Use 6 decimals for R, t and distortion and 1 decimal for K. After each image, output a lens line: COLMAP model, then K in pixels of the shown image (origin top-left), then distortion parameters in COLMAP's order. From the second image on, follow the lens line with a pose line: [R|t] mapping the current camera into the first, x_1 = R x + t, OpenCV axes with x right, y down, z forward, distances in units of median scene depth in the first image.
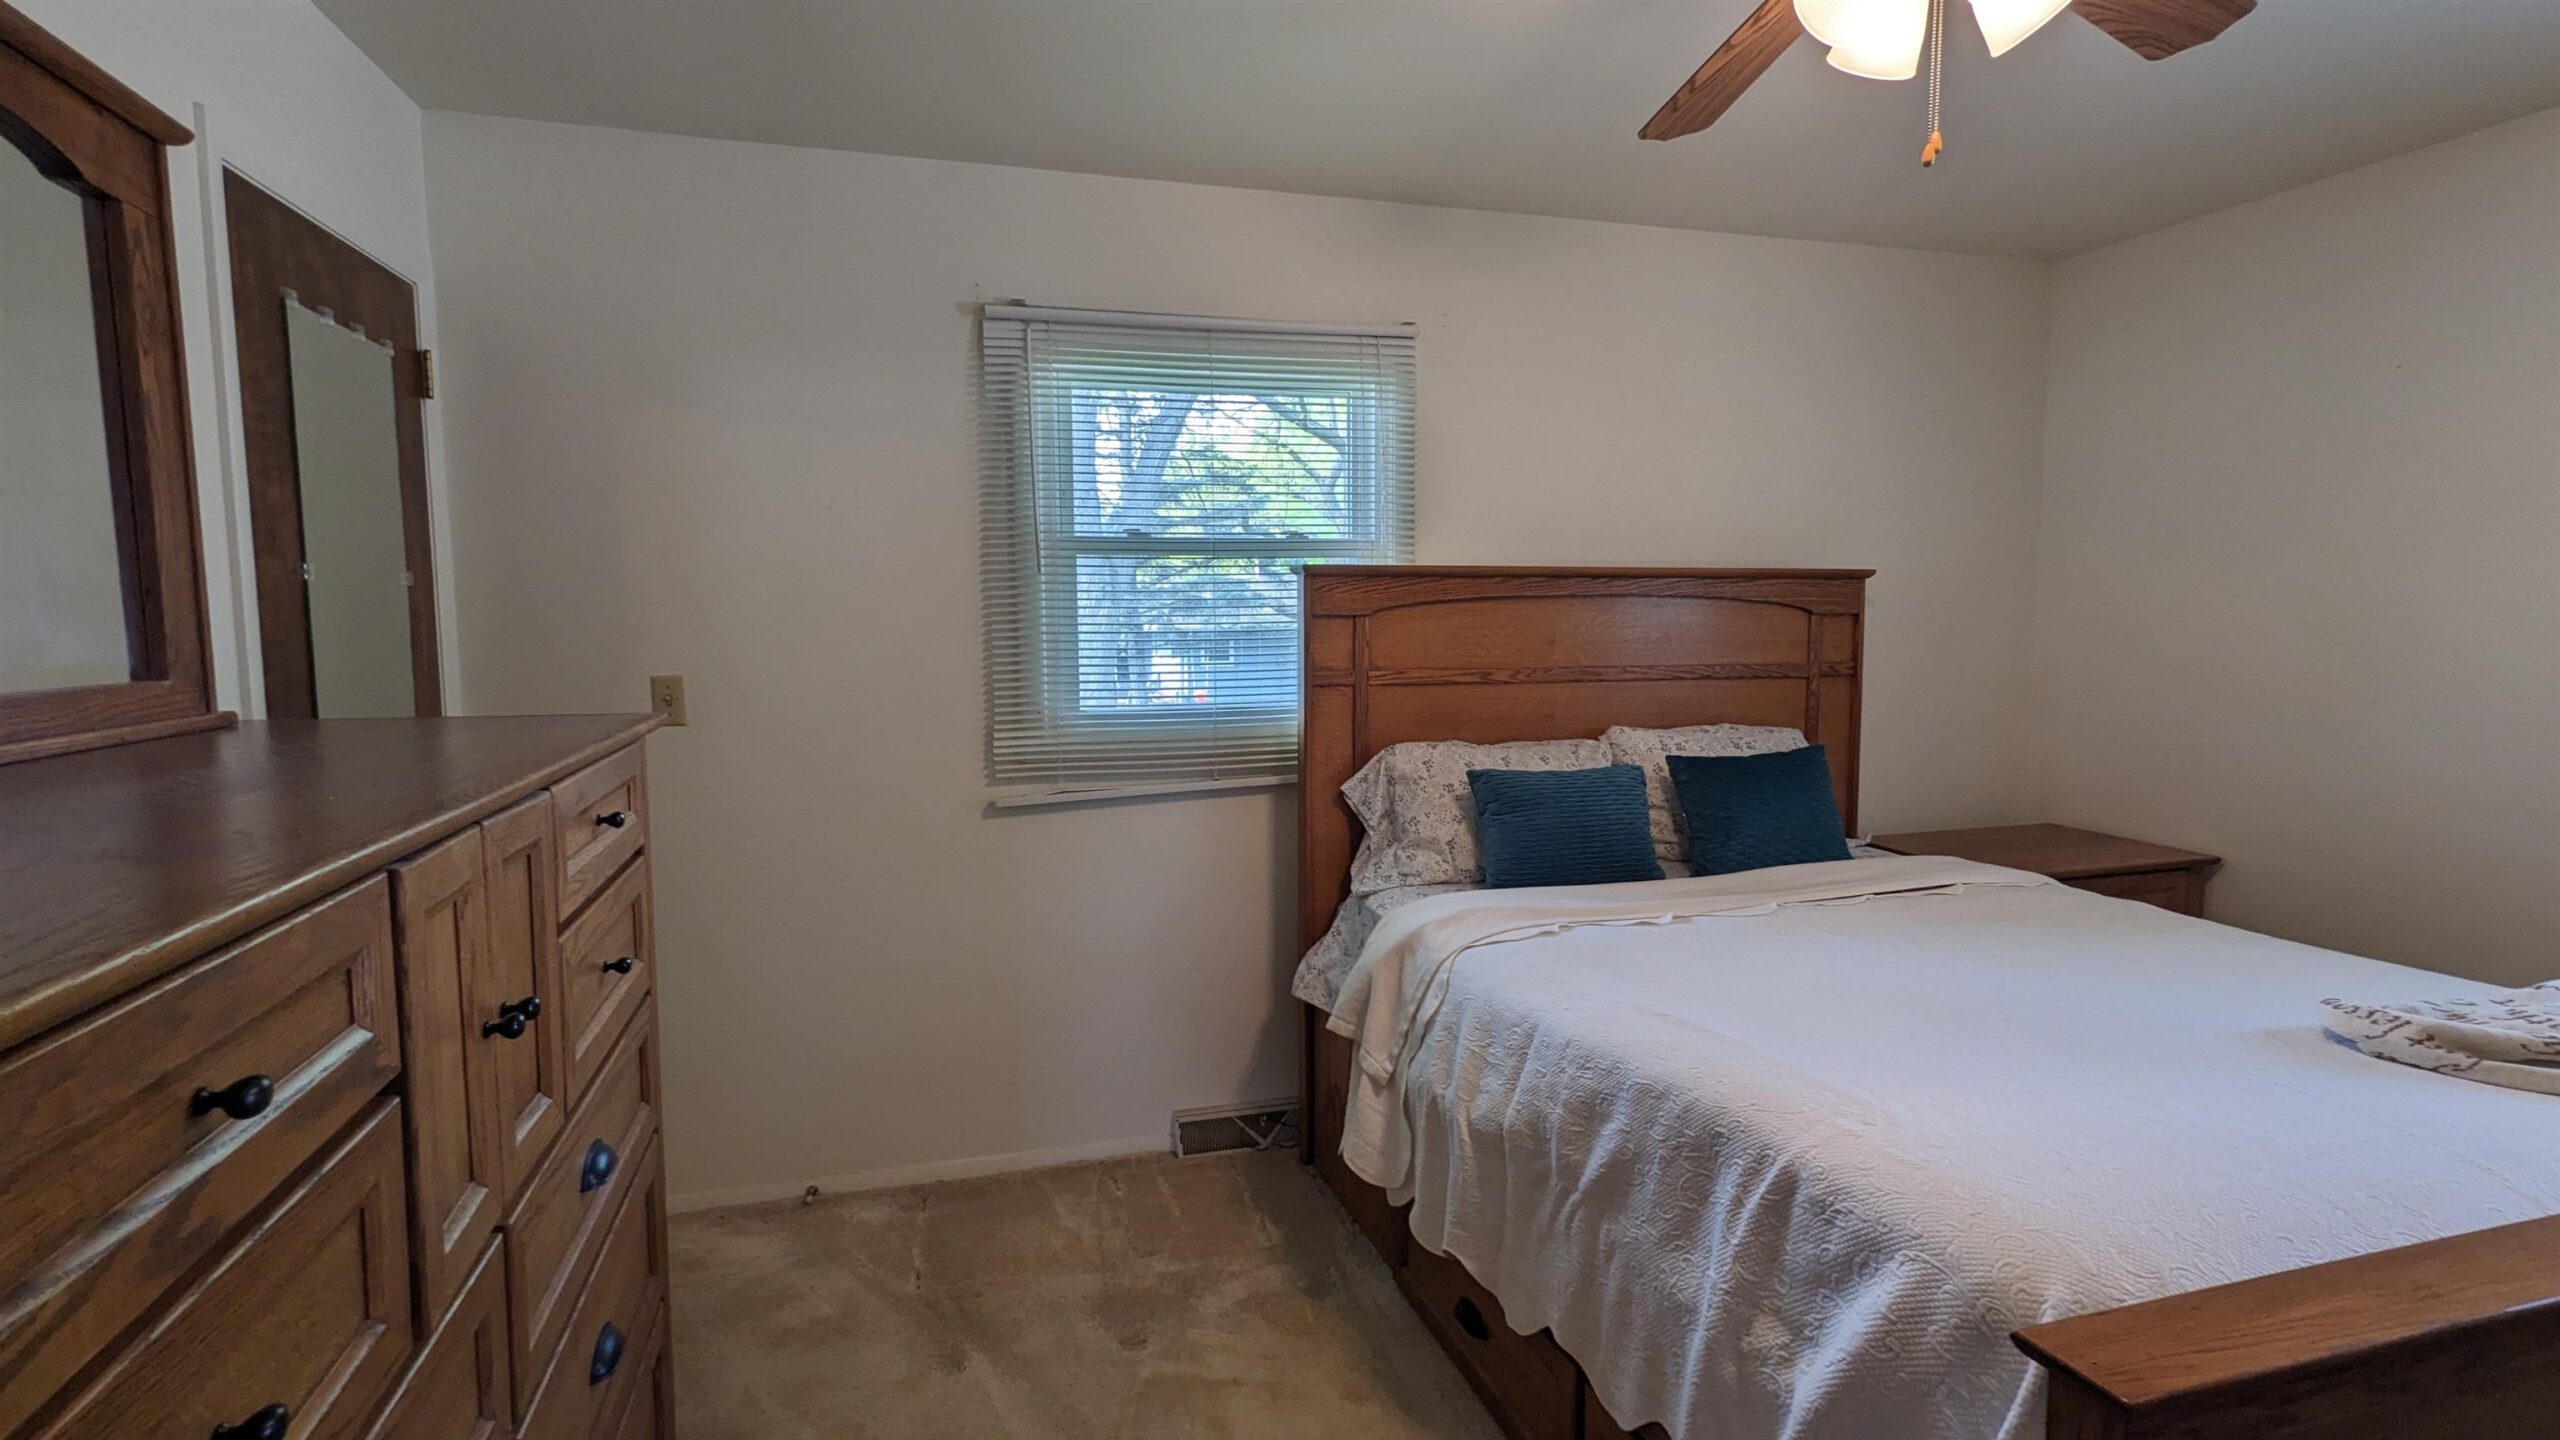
lens RADIAL K [[1245.6, 0, 1280.0], [0, 1245.6, 720.0], [0, 0, 1]] dist [0.032064, 0.000632]
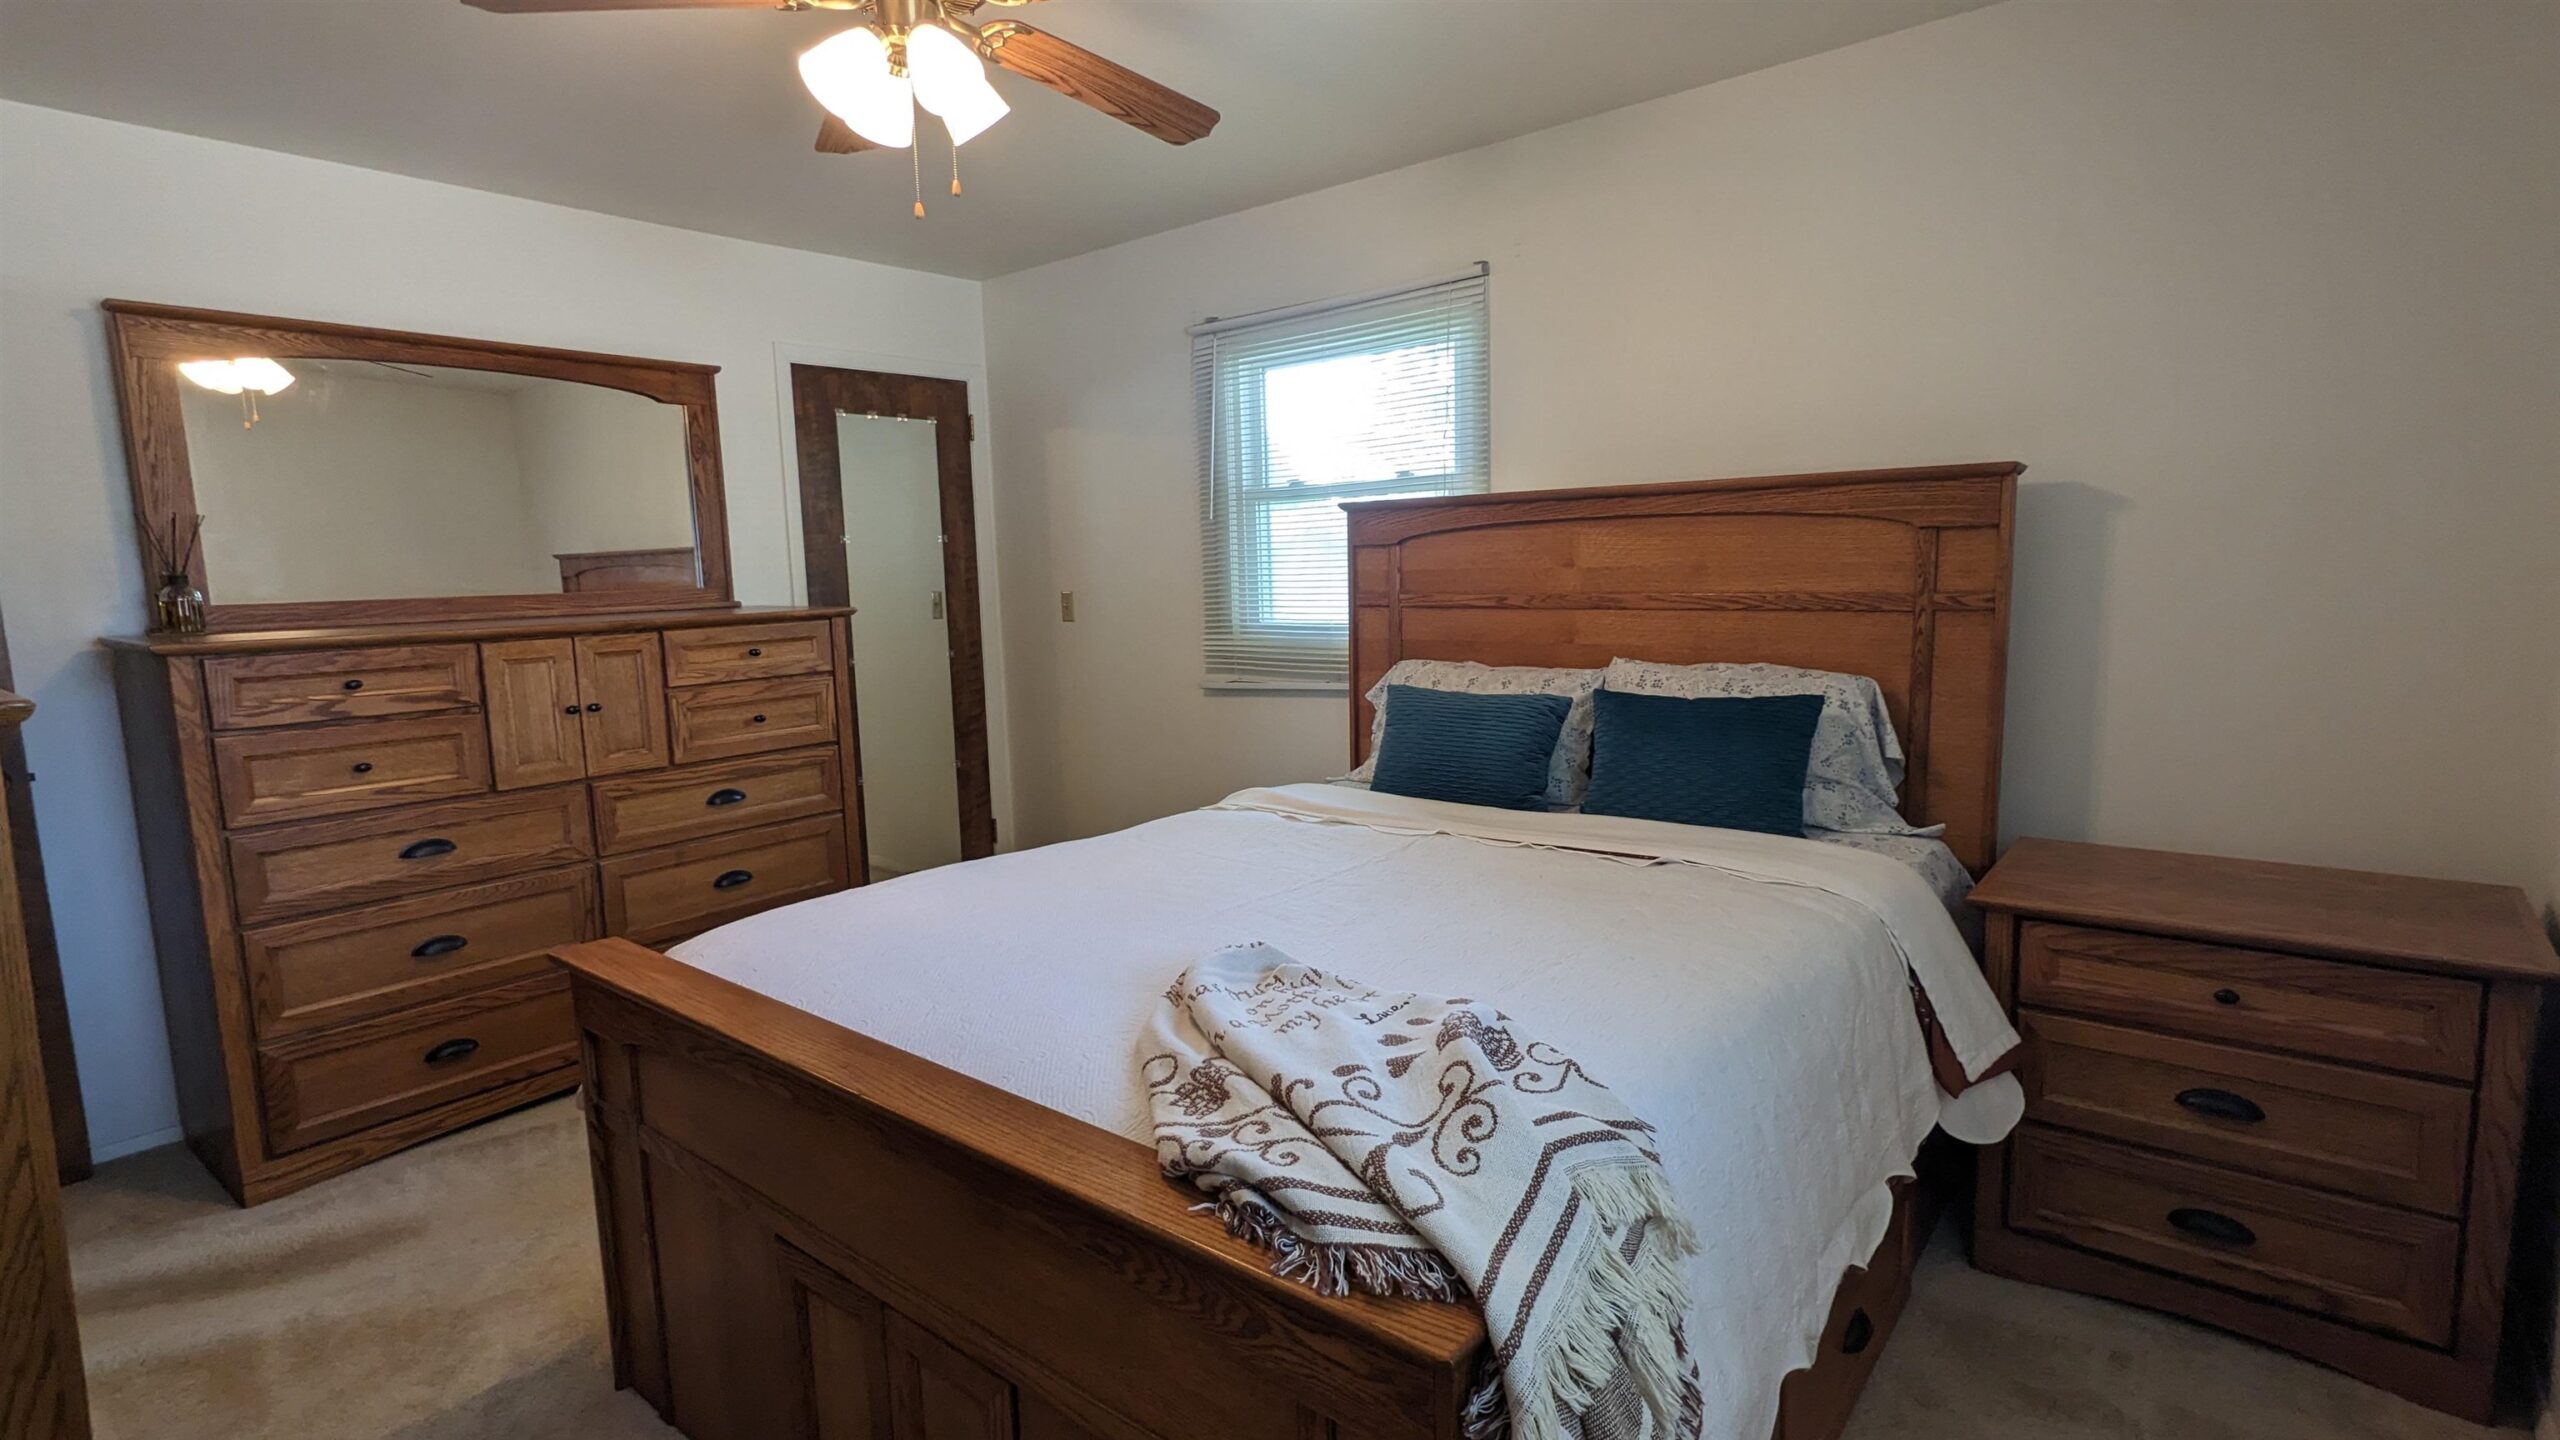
lens RADIAL K [[1245.6, 0, 1280.0], [0, 1245.6, 720.0], [0, 0, 1]] dist [0.032064, 0.000632]
pose [[0.560675, 0.096133, -0.822437, 0.954042], [-0.045545, 0.995315, 0.085291, -0.017491], [0.826783, -0.010363, 0.562426, 0.276614]]
